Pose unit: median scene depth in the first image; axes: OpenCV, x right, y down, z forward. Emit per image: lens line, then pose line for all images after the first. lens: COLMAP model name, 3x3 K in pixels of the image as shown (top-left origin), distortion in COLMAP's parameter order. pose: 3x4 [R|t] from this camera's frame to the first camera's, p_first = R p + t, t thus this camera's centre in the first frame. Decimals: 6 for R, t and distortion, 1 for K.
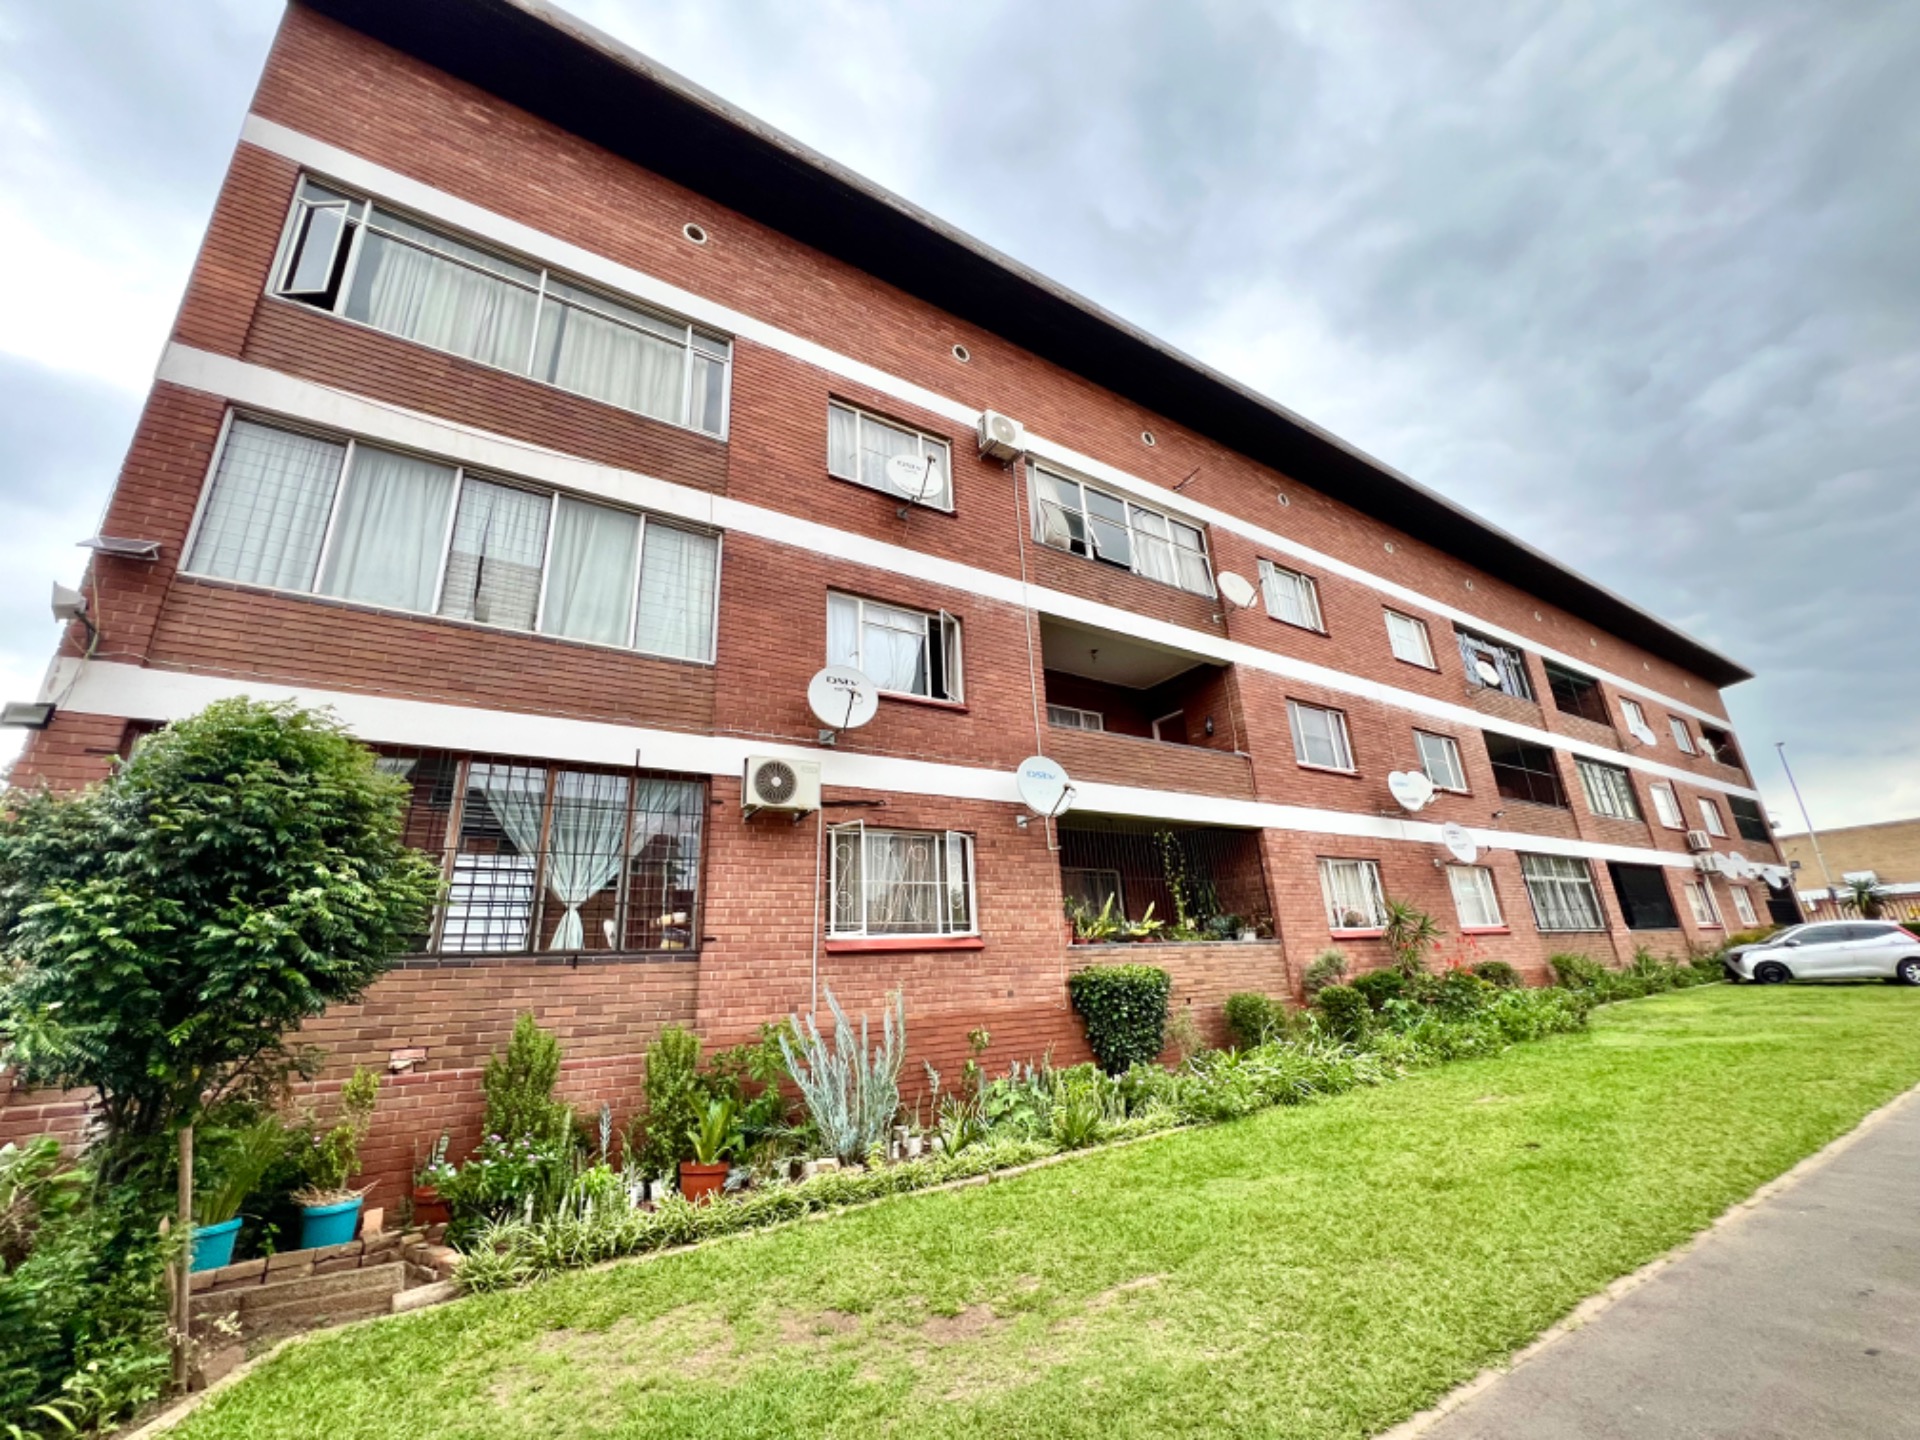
lens RADIAL K [[769.5, 0, 962.6], [0, 769.5, 719.1], [0, 0, 1]] dist [-0.000867, -0.000784]
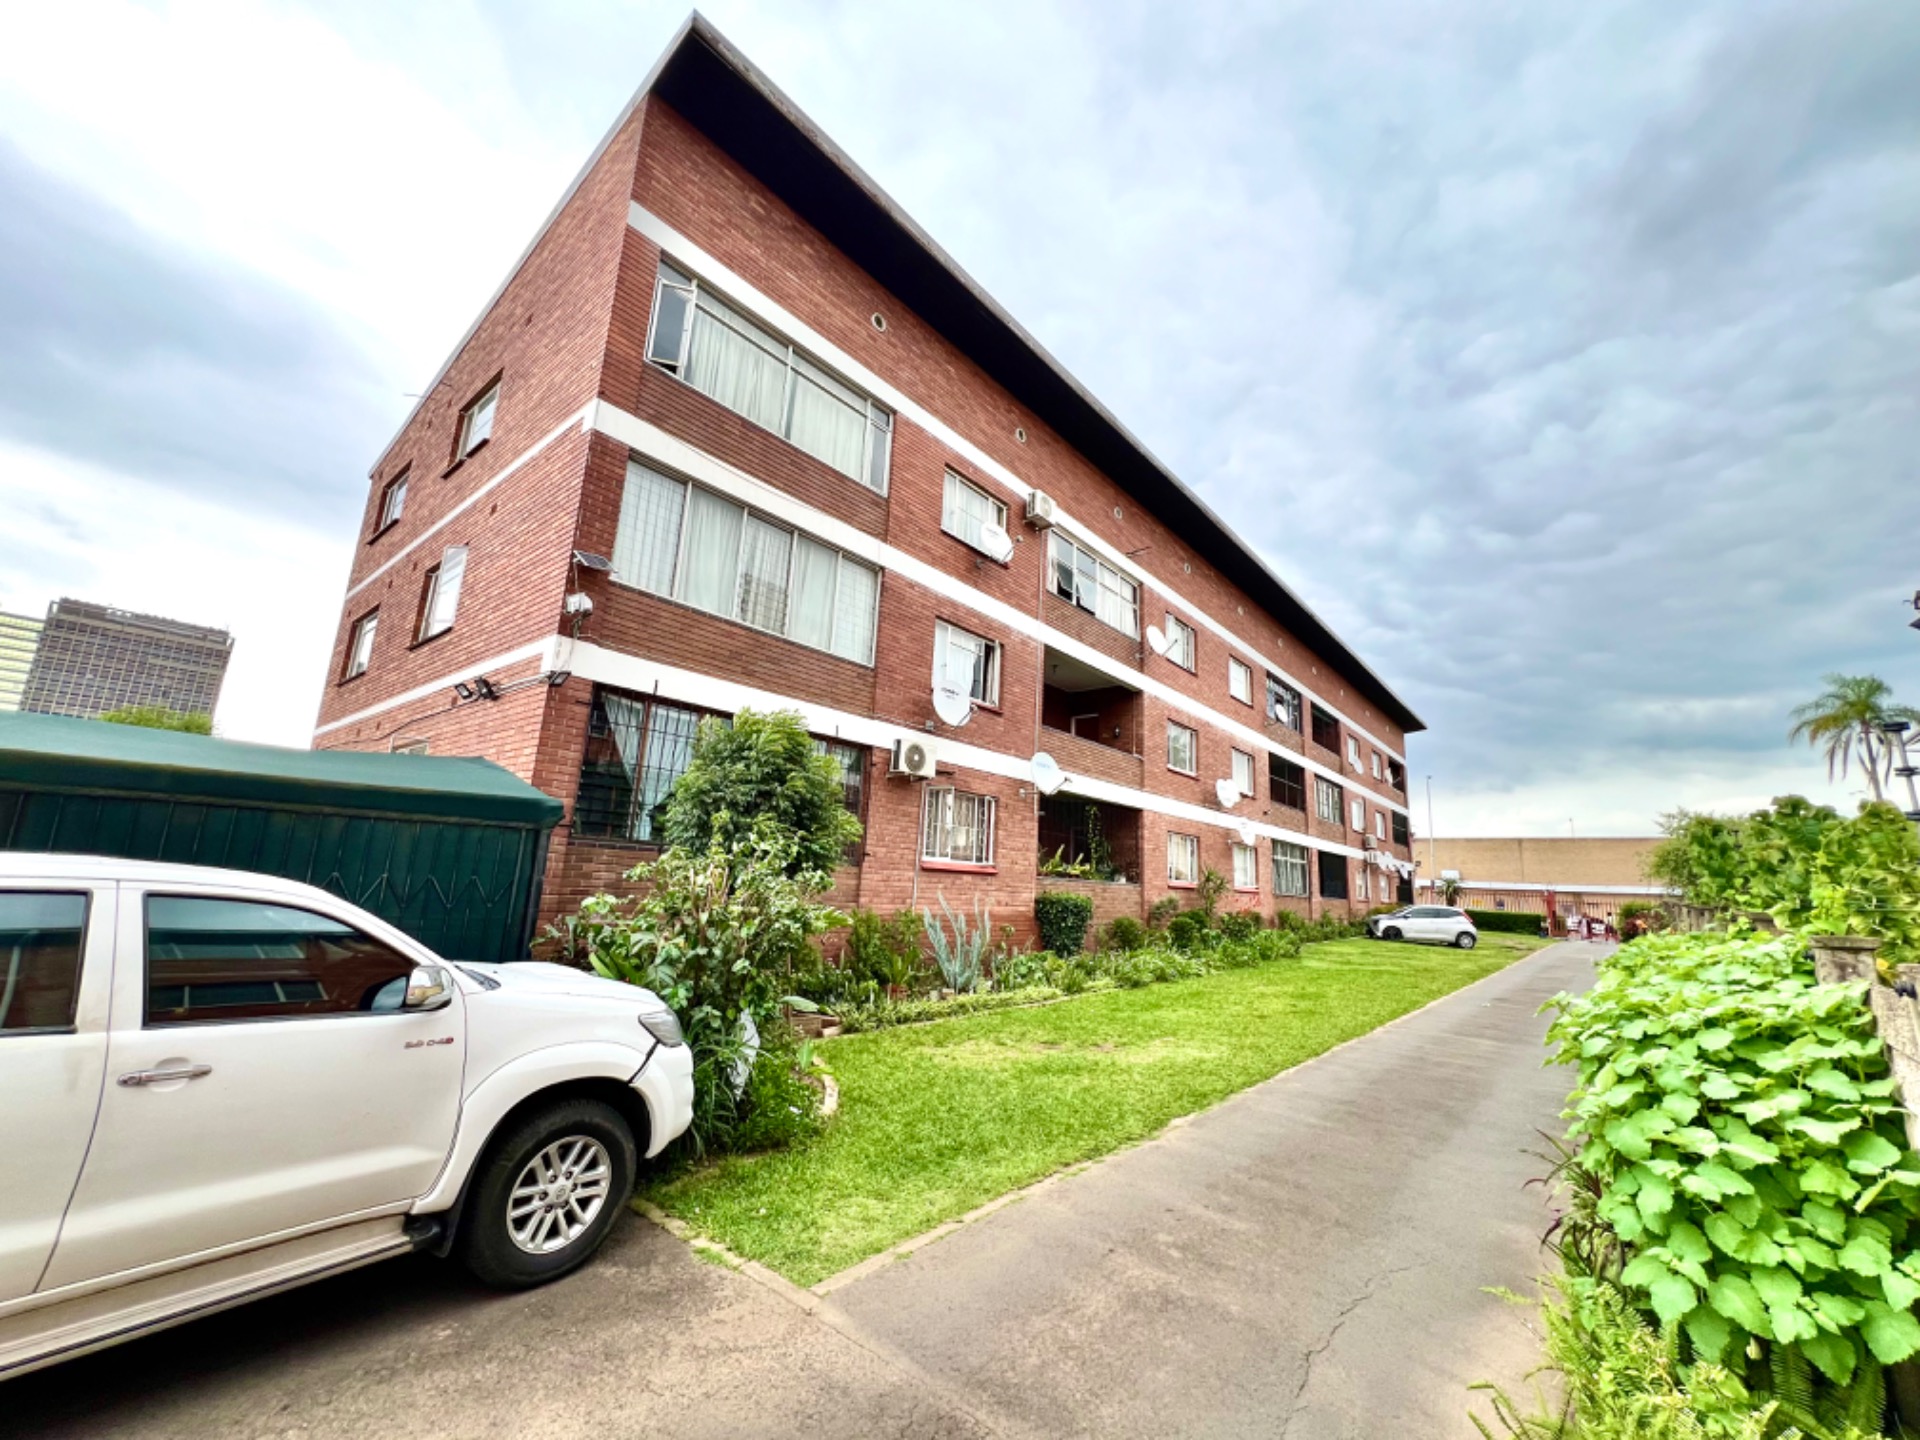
lens RADIAL K [[770.6, 0, 961.1], [0, 770.6, 716.4], [0, 0, 1]] dist [-0.001402, 0.000042]
pose [[0.949354, 0.160611, 0.270056, -0.443542], [-0.189895, 0.978041, 0.085884, -0.111664], [-0.250332, -0.132817, 0.959007, -0.361326]]
